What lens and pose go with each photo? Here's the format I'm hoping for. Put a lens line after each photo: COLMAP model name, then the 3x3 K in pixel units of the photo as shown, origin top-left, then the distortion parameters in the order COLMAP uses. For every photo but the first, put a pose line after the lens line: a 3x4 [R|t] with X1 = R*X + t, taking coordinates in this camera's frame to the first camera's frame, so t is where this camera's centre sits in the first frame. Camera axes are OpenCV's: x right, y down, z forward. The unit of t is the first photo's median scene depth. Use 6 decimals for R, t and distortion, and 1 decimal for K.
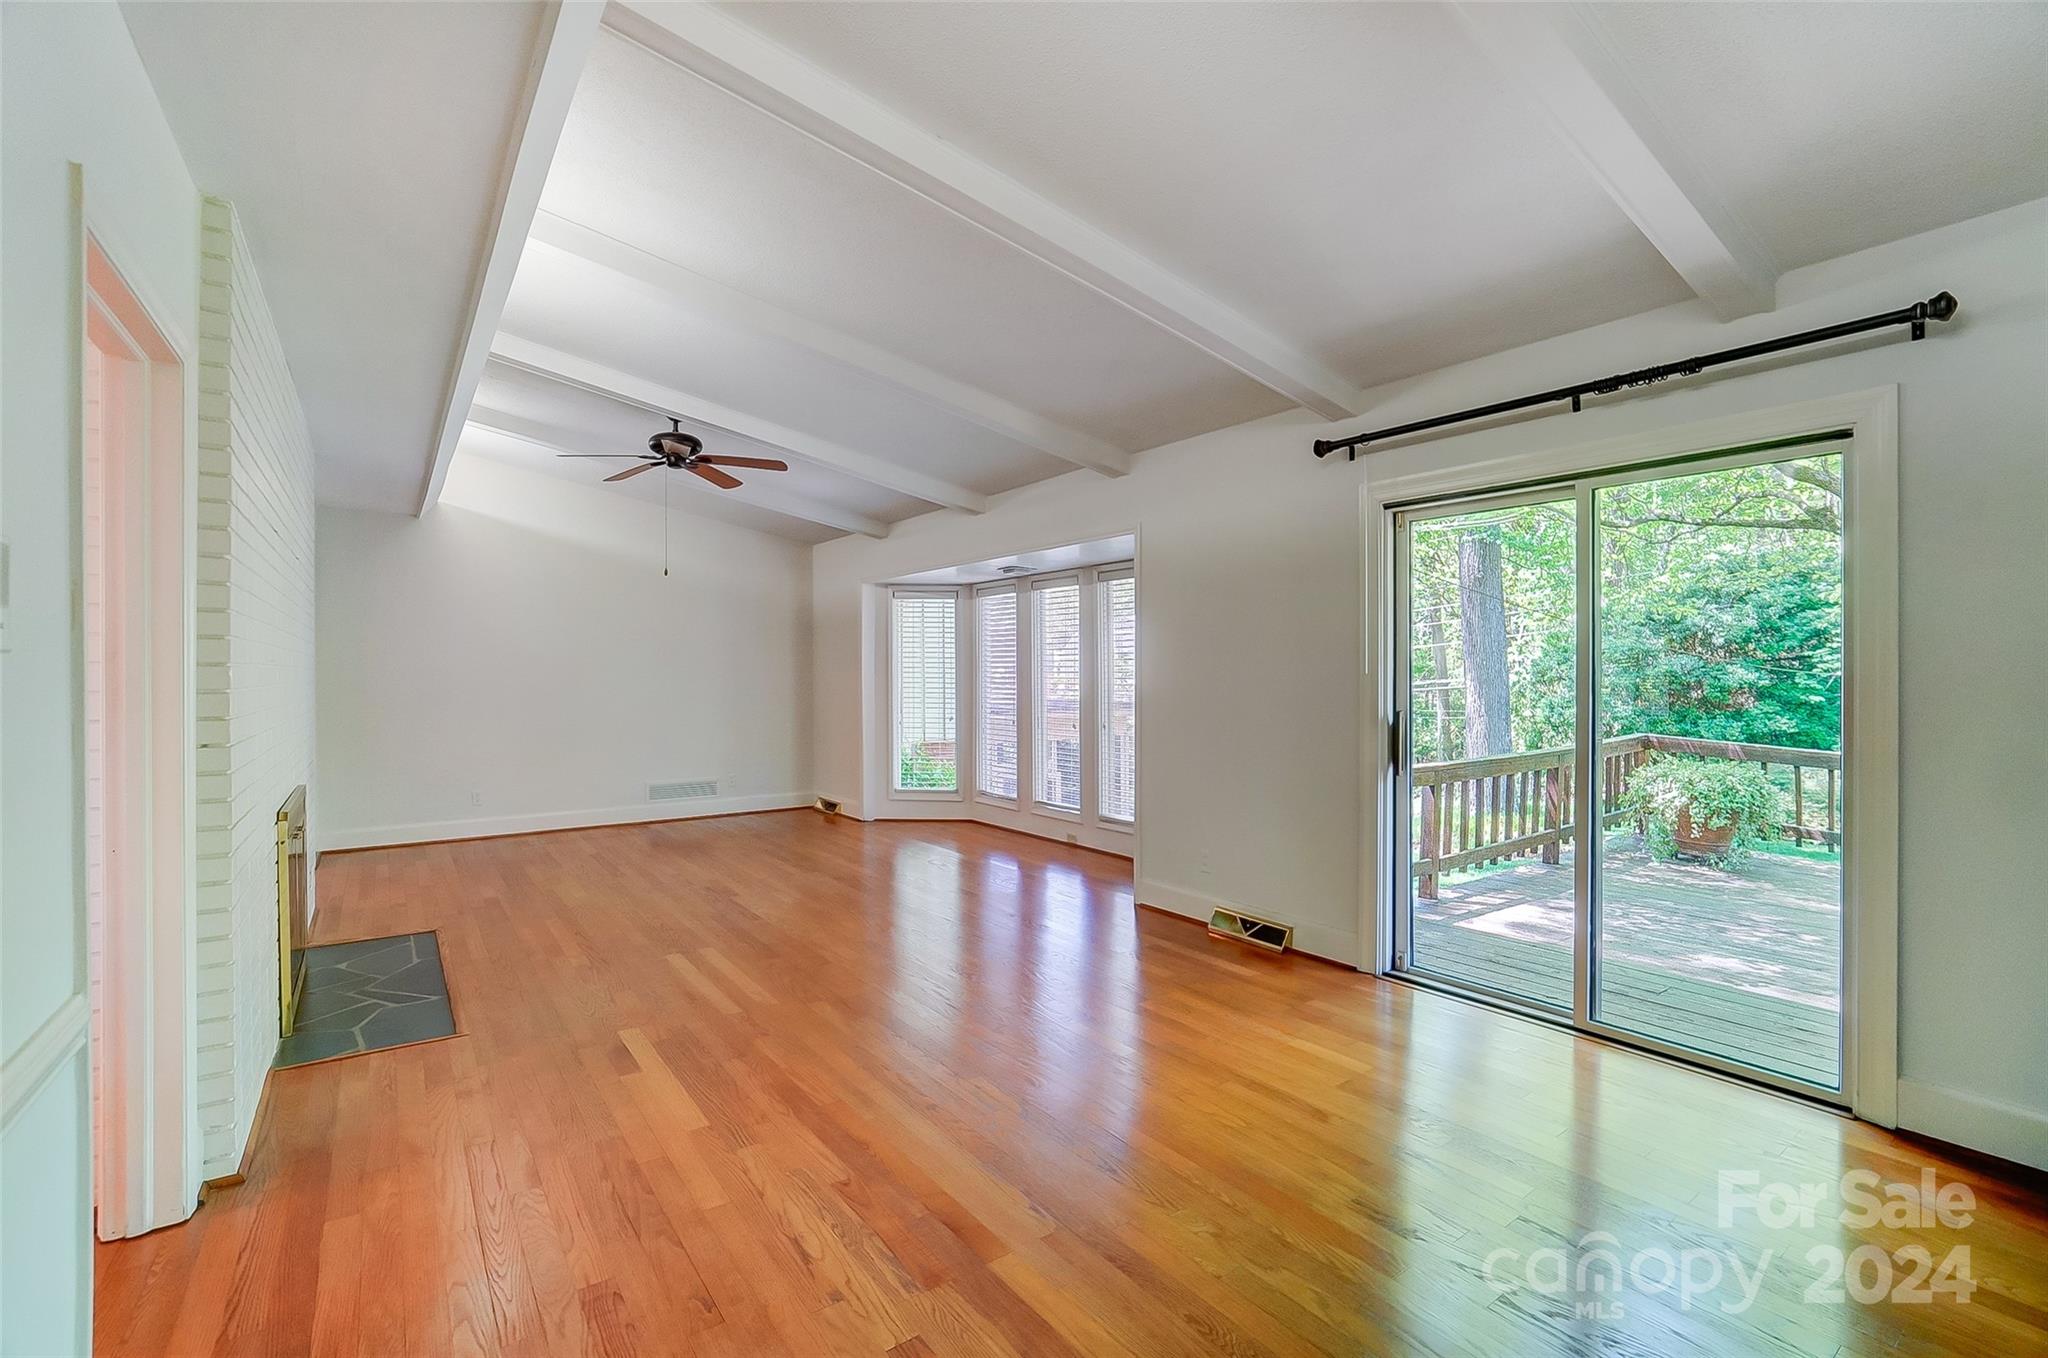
lens RADIAL K [[934.2, 0, 1009.2], [0, 934.2, 682.3], [0, 0, 1]] dist [-0.047938, 0.023327]
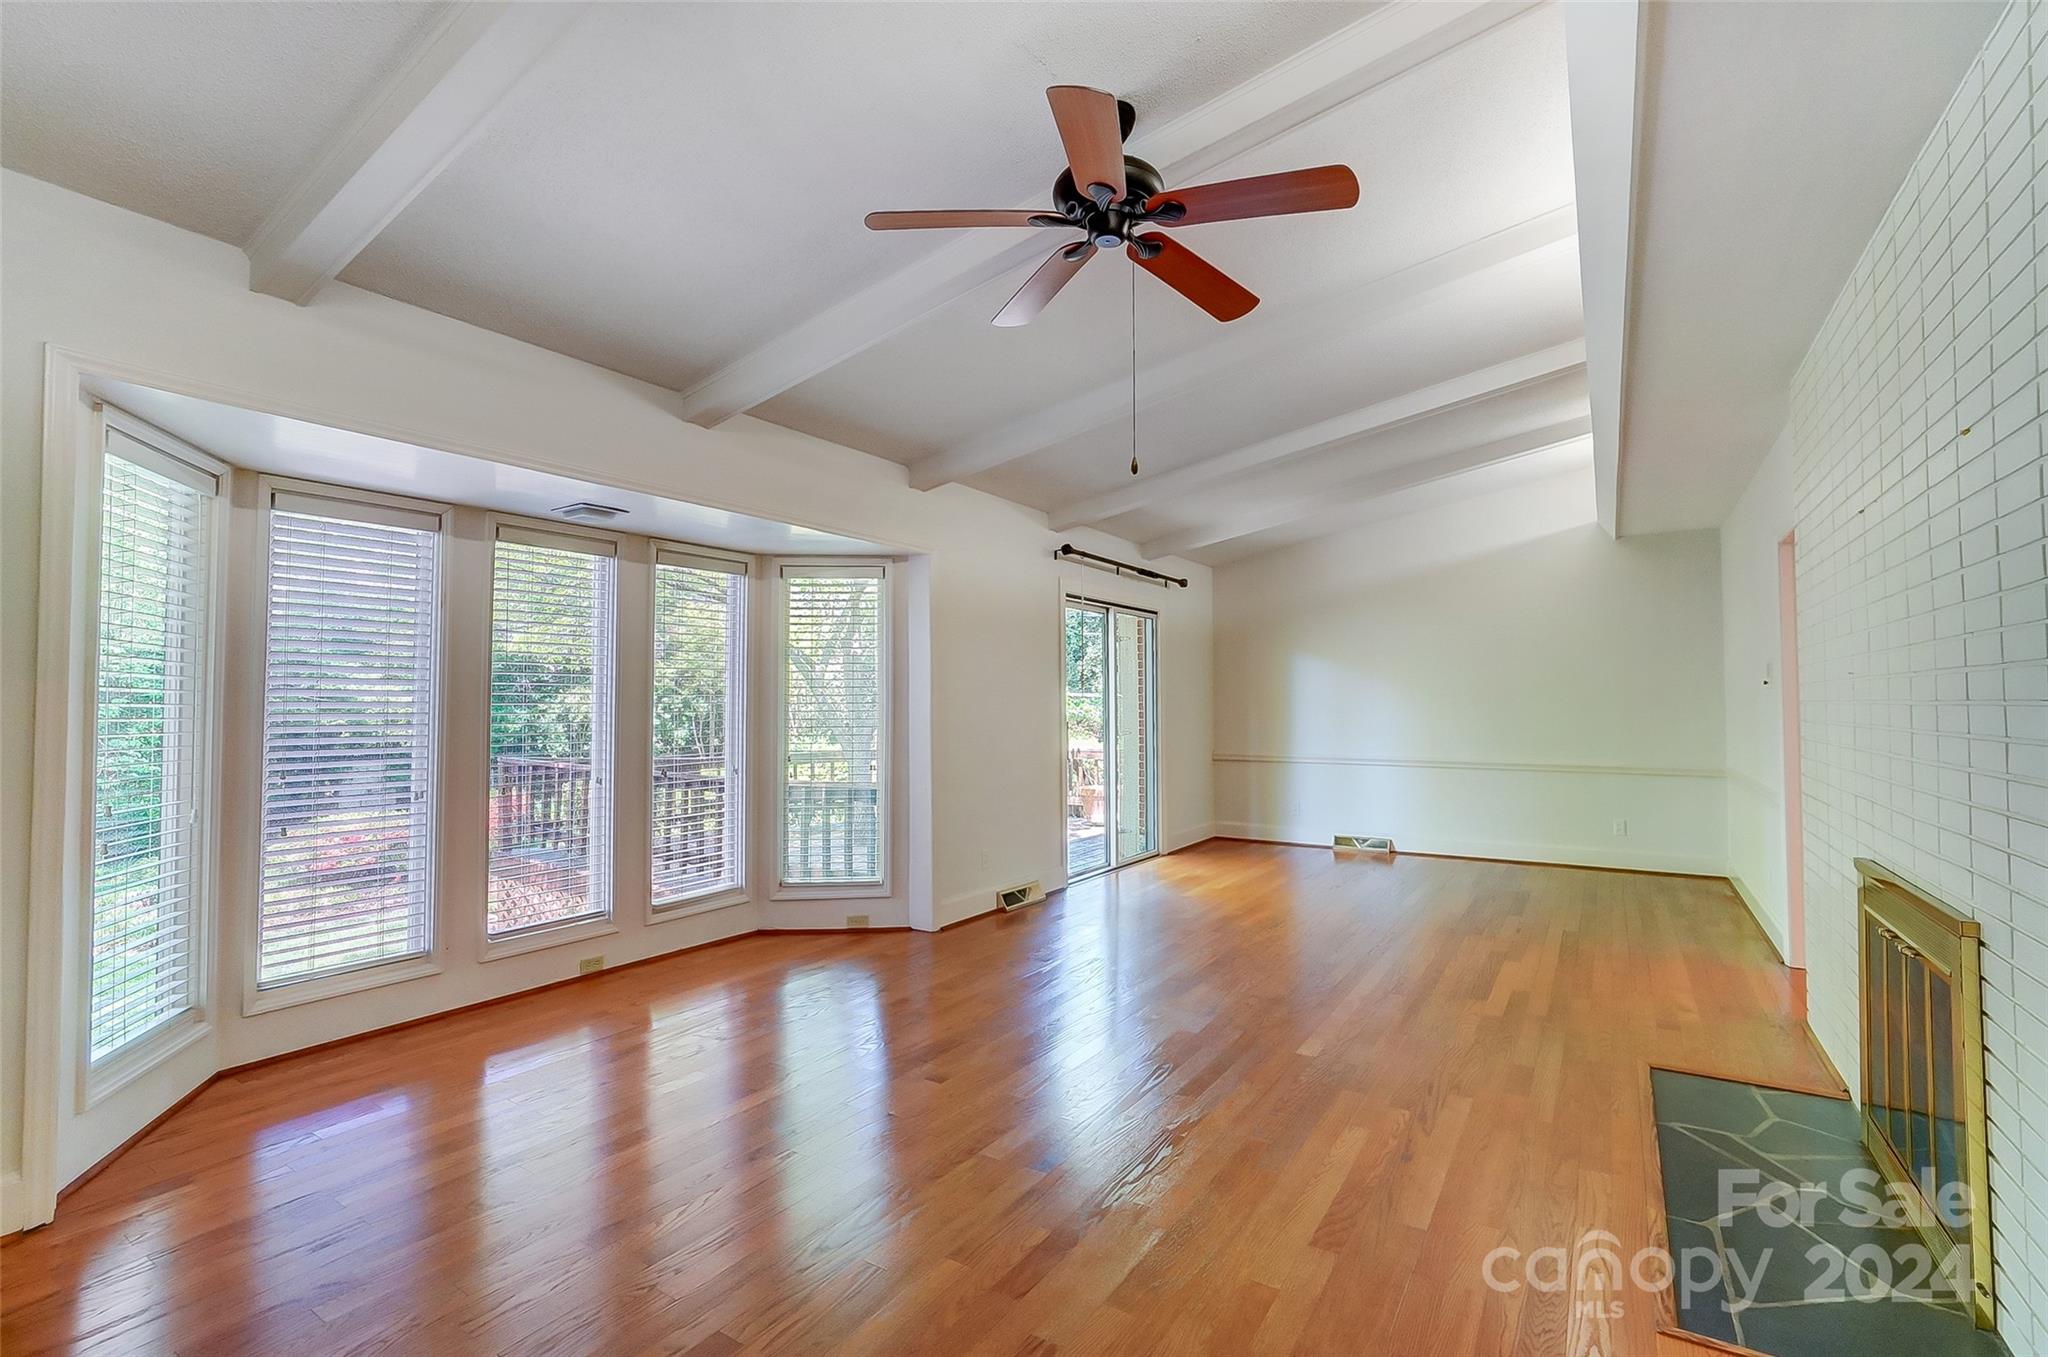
lens RADIAL K [[934.2, 0, 1009.2], [0, 934.2, 681.8], [0, 0, 1]] dist [-0.047938, 0.023327]
pose [[-0.403123, 0.010781, 0.915082, -0.671529], [-0.002616, 0.999913, -0.012933, -0.014408], [-0.915142, -0.007608, -0.403060, 1.108302]]
